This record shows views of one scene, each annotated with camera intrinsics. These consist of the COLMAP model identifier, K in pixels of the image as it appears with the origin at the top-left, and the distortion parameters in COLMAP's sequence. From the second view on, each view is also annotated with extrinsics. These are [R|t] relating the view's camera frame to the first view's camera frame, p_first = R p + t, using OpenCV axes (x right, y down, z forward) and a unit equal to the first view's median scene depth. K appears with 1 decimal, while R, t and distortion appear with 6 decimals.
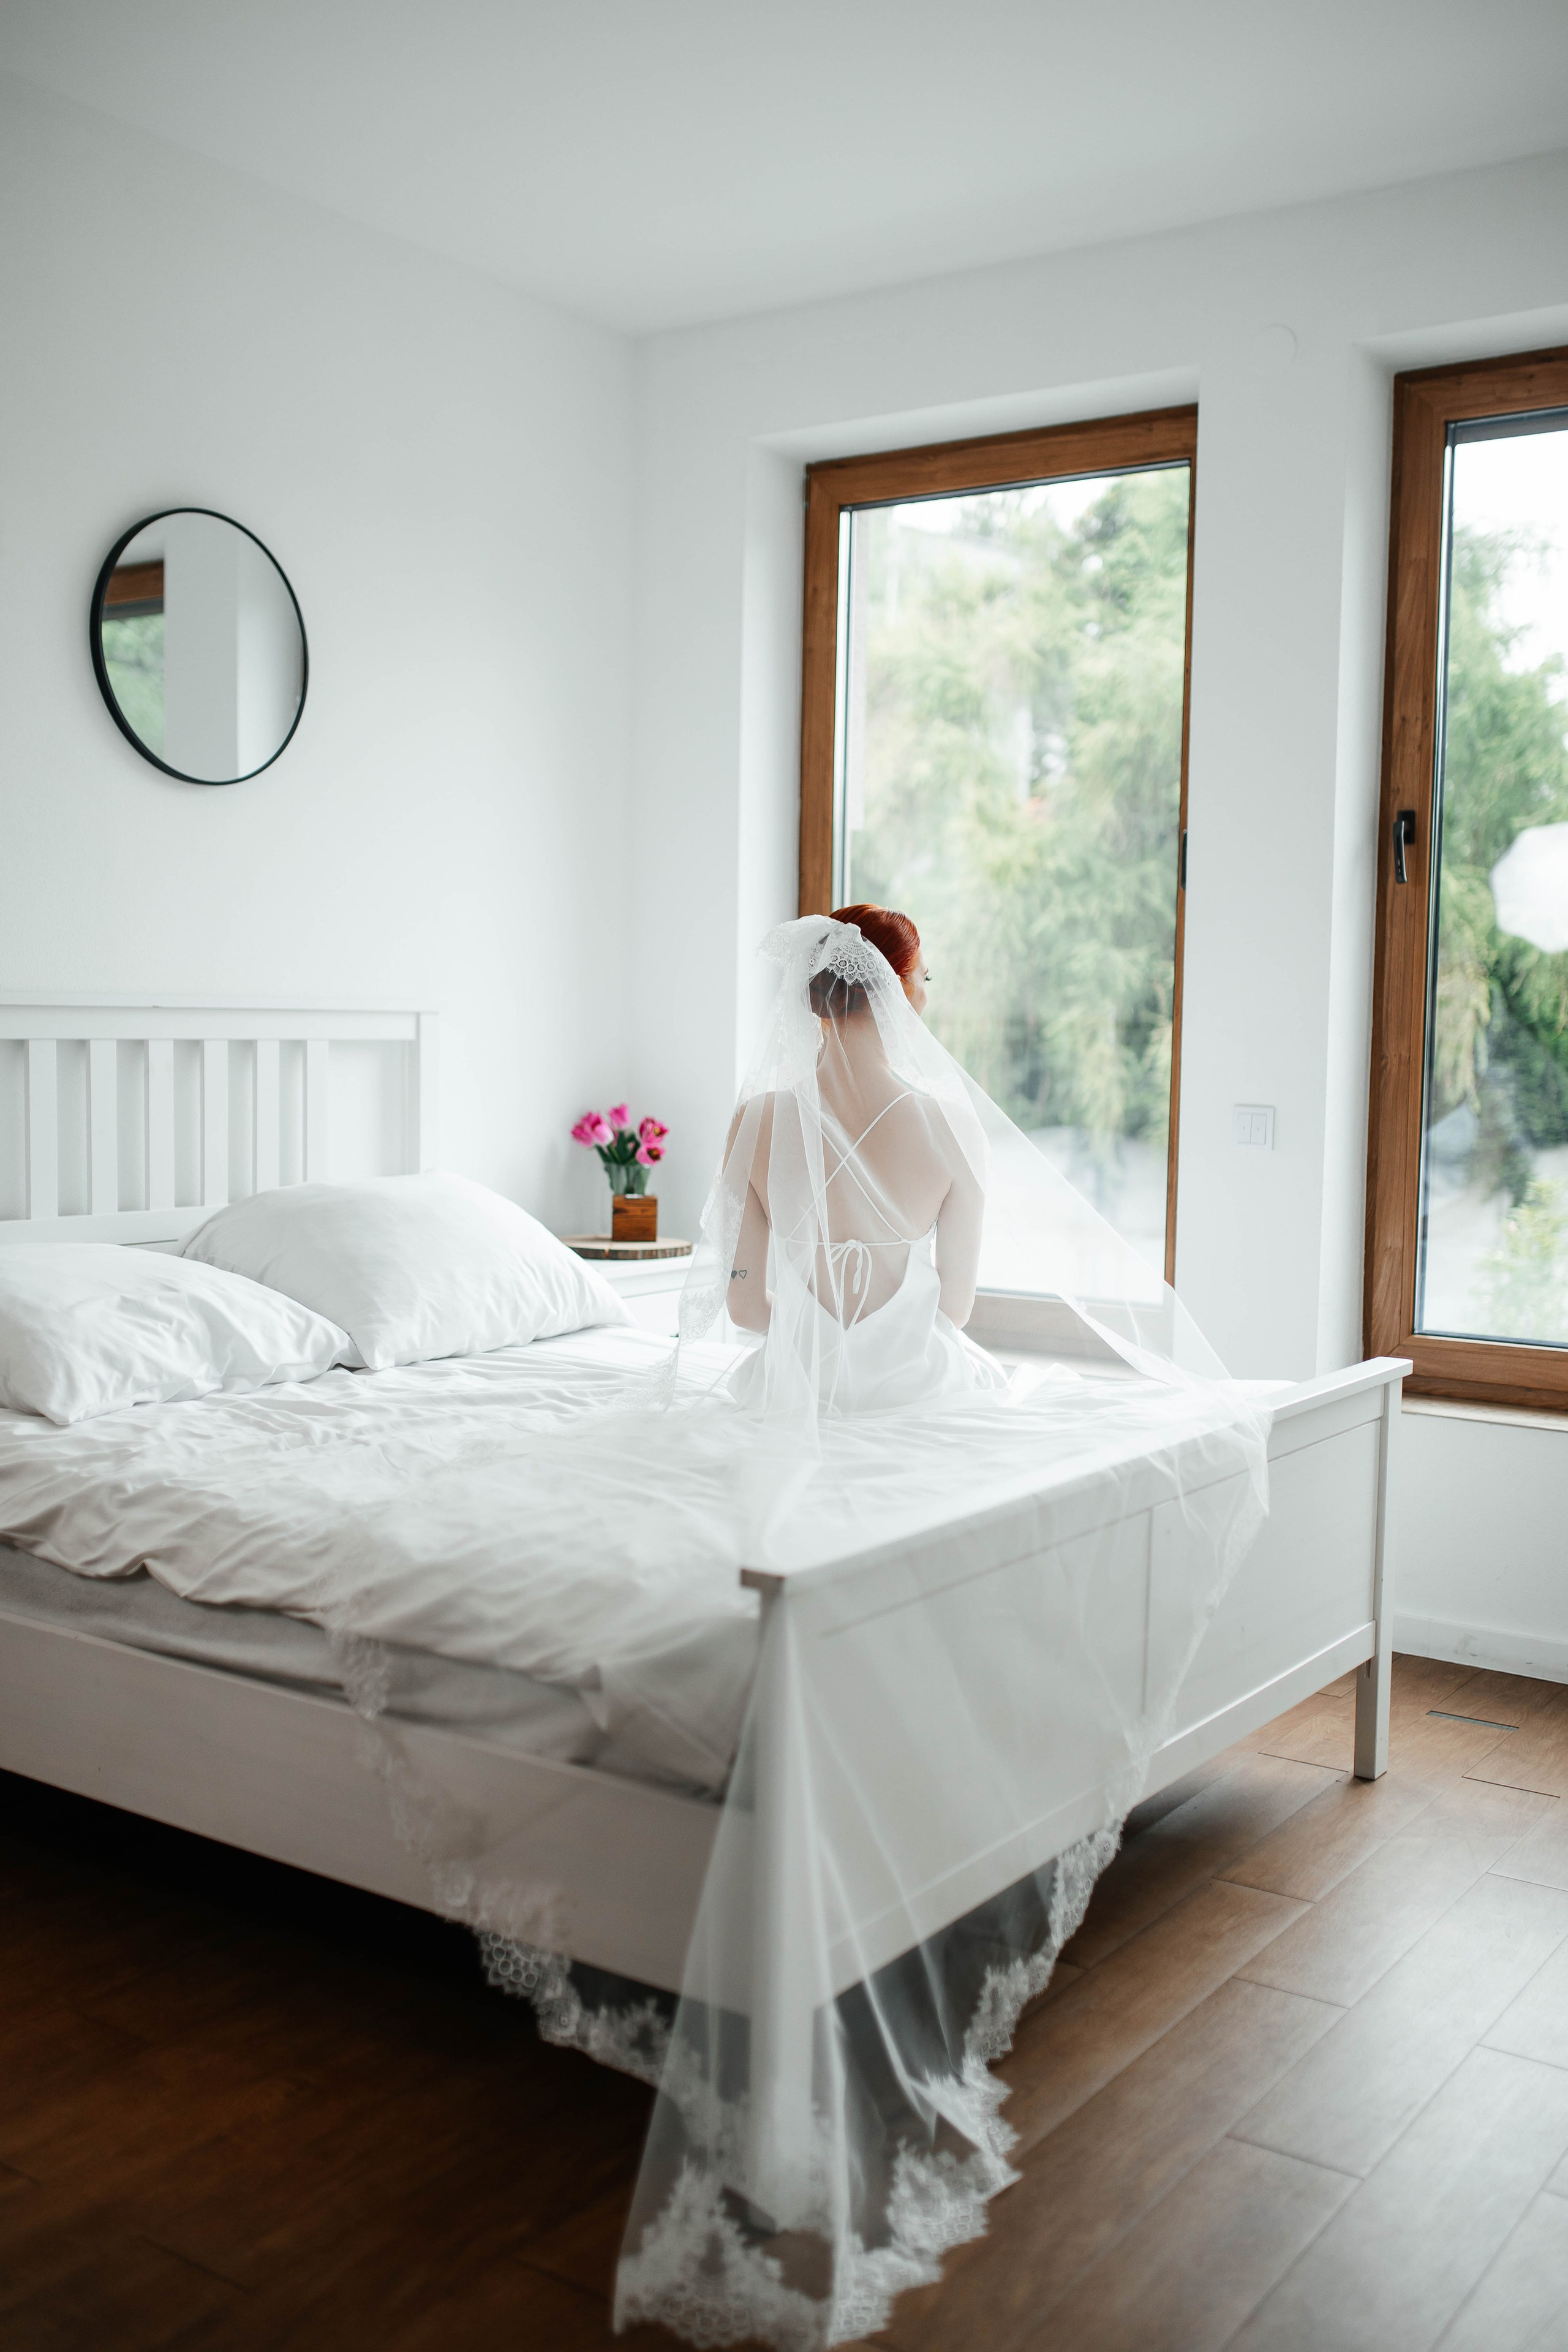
lens RADIAL K [[2243.6, 0, 783.5], [0, 2243.6, 947.9], [0, 0, 1]] dist [-0.034759, 0.045406]
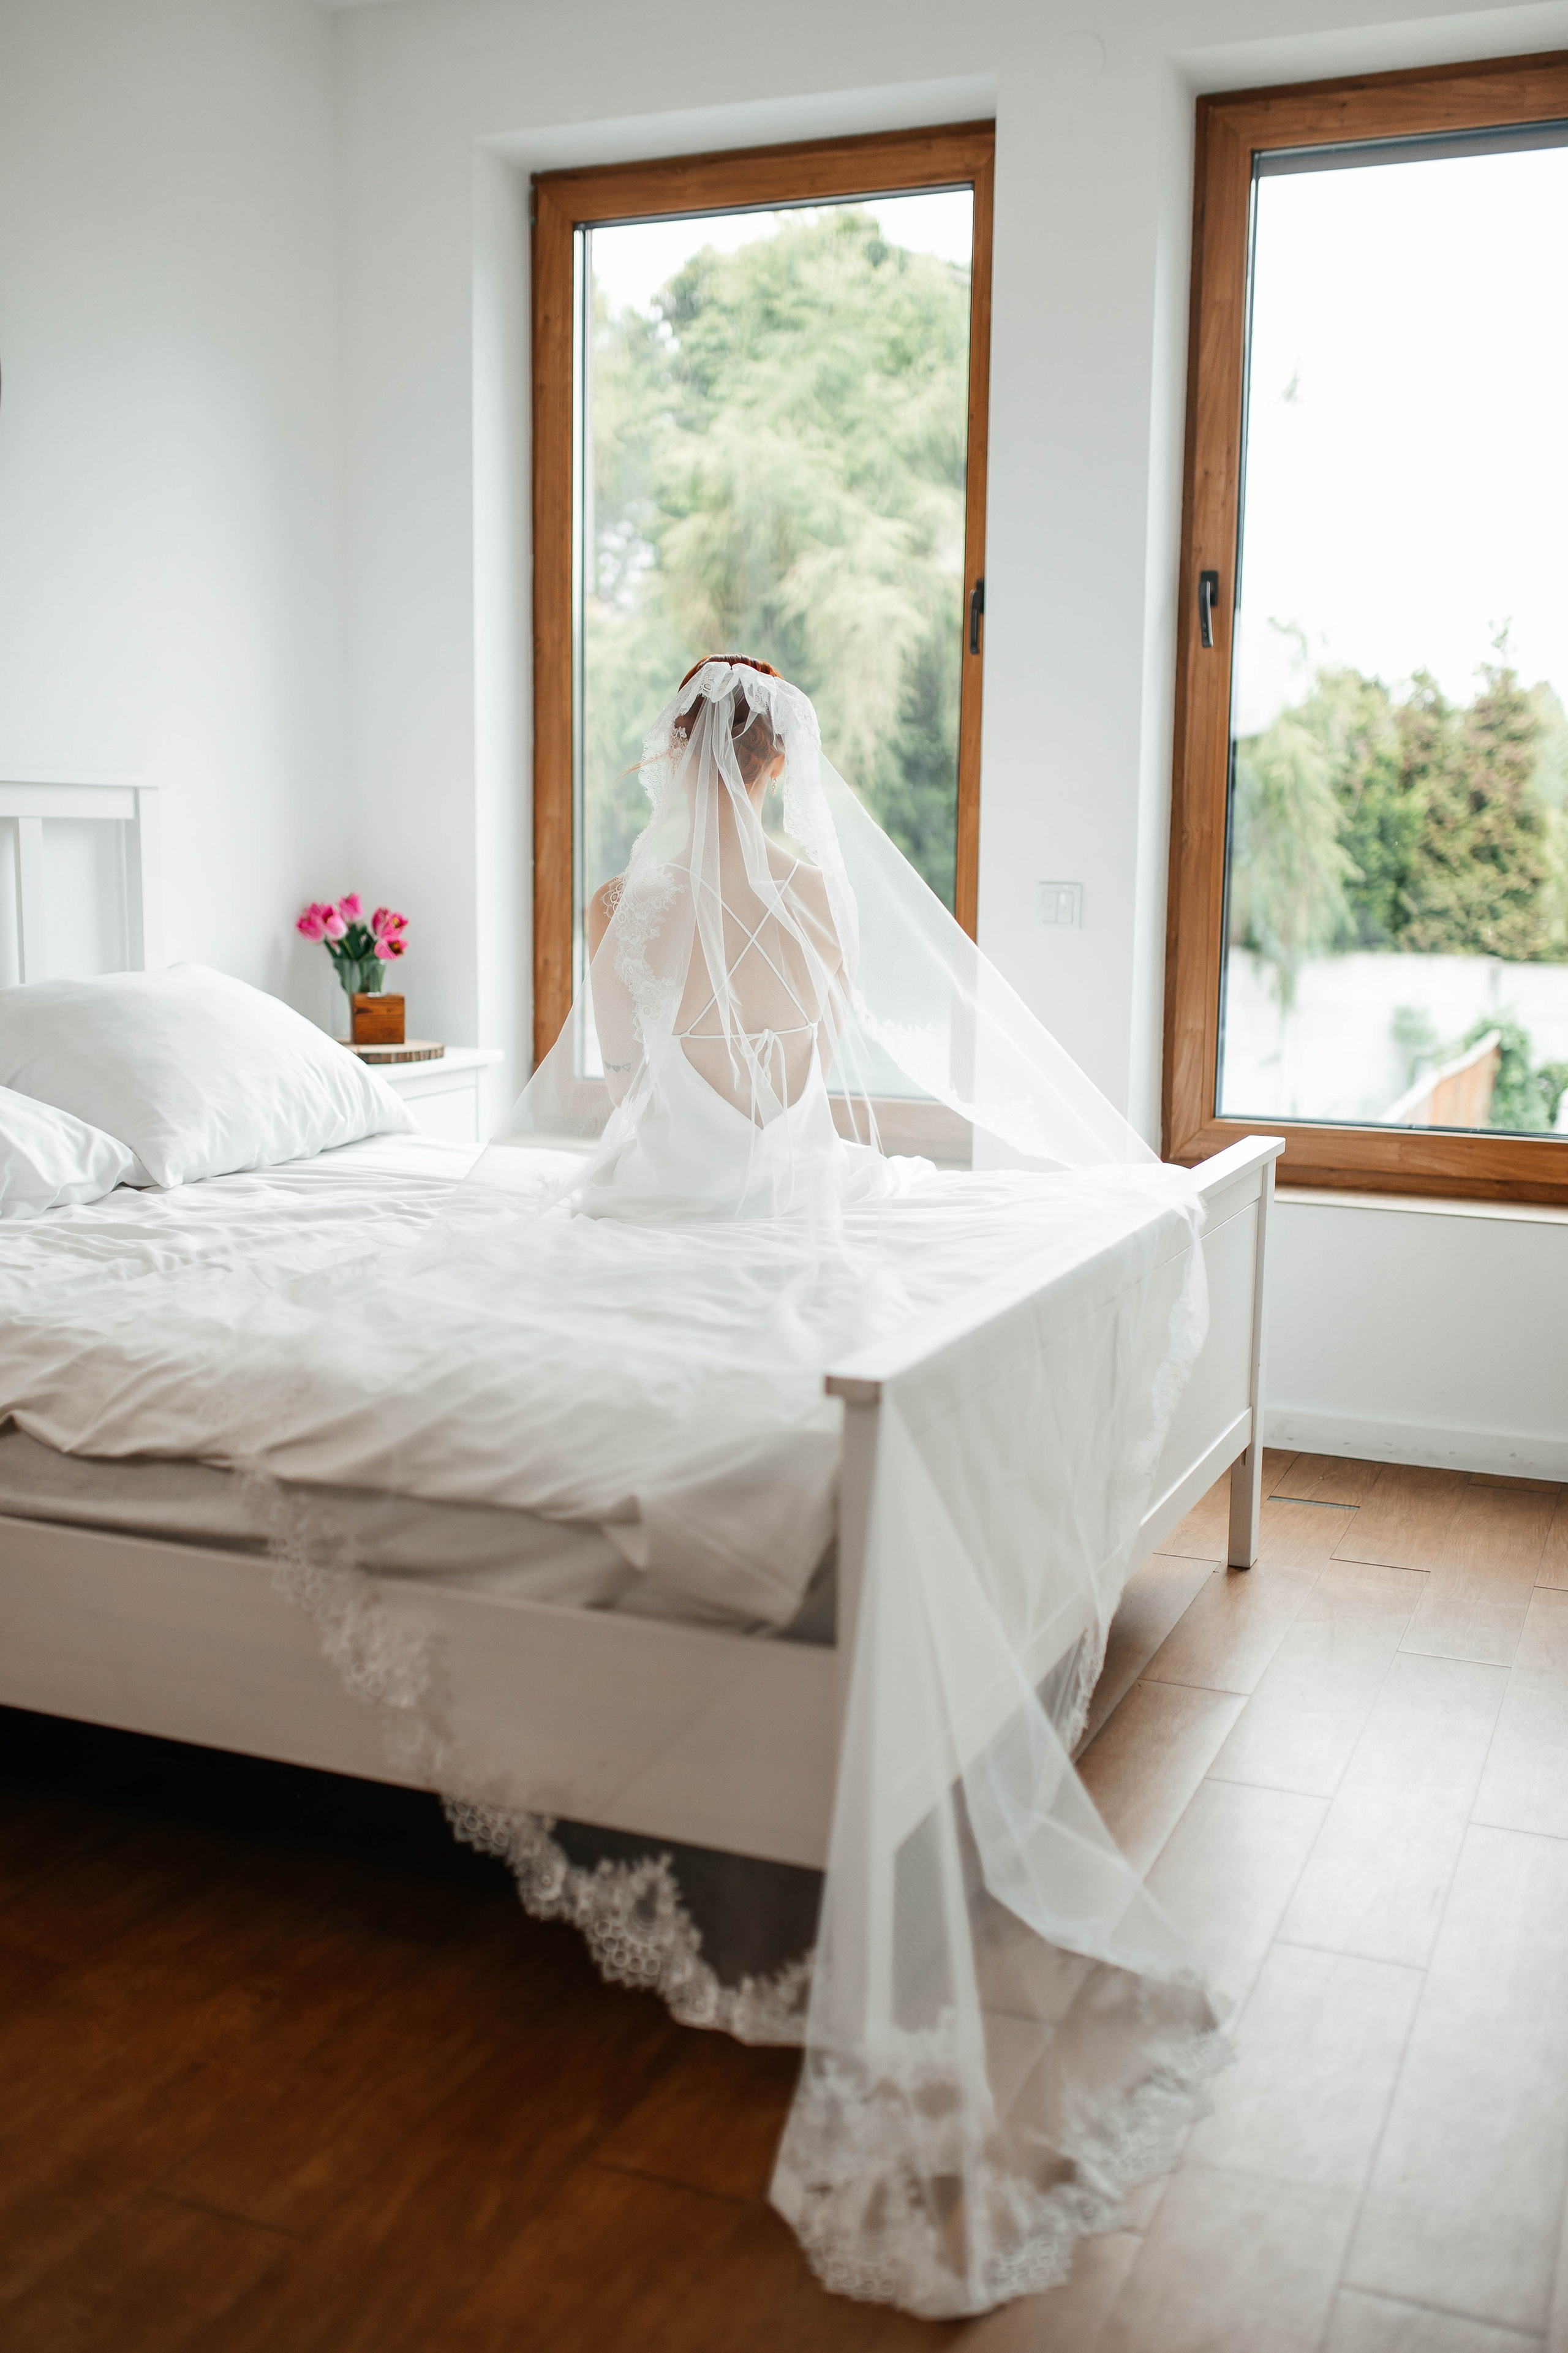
lens RADIAL K [[2318.0, 0, 794.4], [0, 2318.0, 995.8], [0, 0, 1]] dist [-0.008145, -0.008254]
pose [[0.979530, -0.020465, 0.200255, -0.109973], [-0.000030, 0.994804, 0.101813, 0.020504], [-0.201298, -0.099735, 0.974439, 0.074310]]
